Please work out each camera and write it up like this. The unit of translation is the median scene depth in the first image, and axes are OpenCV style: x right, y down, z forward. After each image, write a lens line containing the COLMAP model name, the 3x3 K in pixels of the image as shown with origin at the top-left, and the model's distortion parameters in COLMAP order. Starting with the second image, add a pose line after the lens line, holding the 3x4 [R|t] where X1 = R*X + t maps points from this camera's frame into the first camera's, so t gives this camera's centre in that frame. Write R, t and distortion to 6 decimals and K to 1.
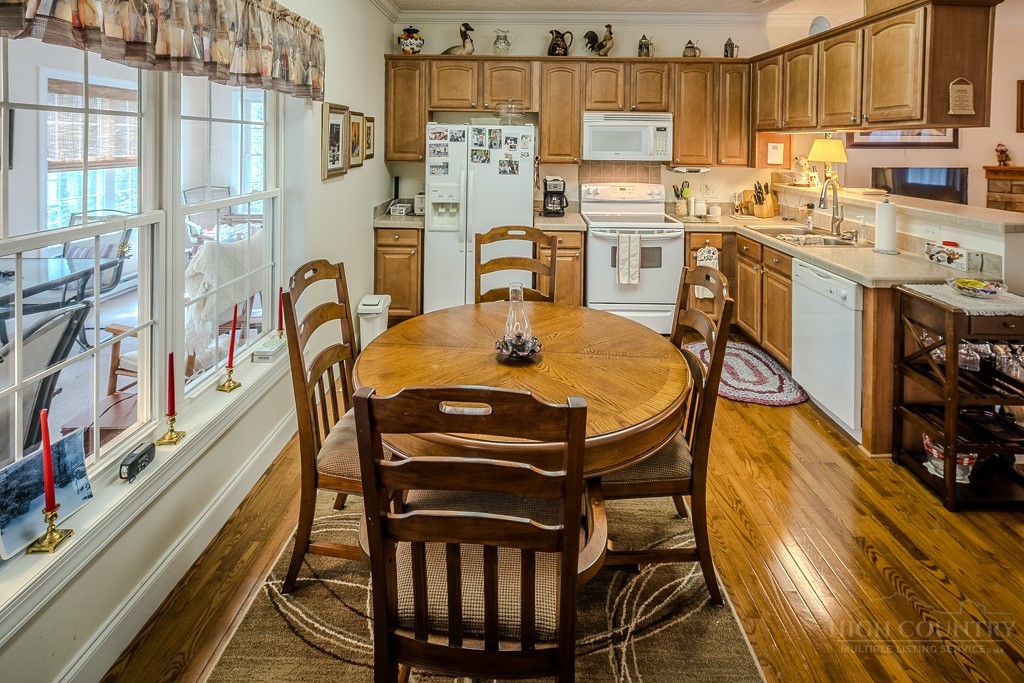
lens RADIAL K [[527.0, 0, 534.3], [0, 527.0, 148.8], [0, 0, 1]] dist [-0.002023, -0.000552]
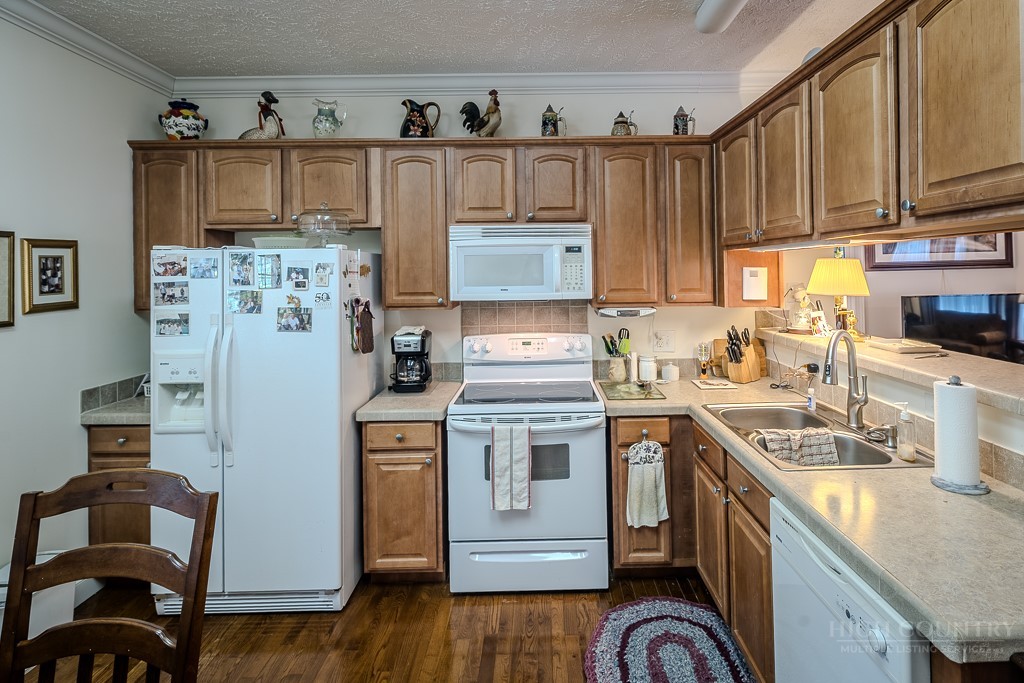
lens RADIAL K [[527.3, 0, 557.4], [0, 527.3, 266.9], [0, 0, 1]] dist [0.002686, -0.001248]
pose [[0.999643, -0.025062, 0.009249, 0.222348], [0.025261, 0.999439, -0.022005, -0.002789], [-0.008692, 0.022231, 0.999715, 0.382149]]
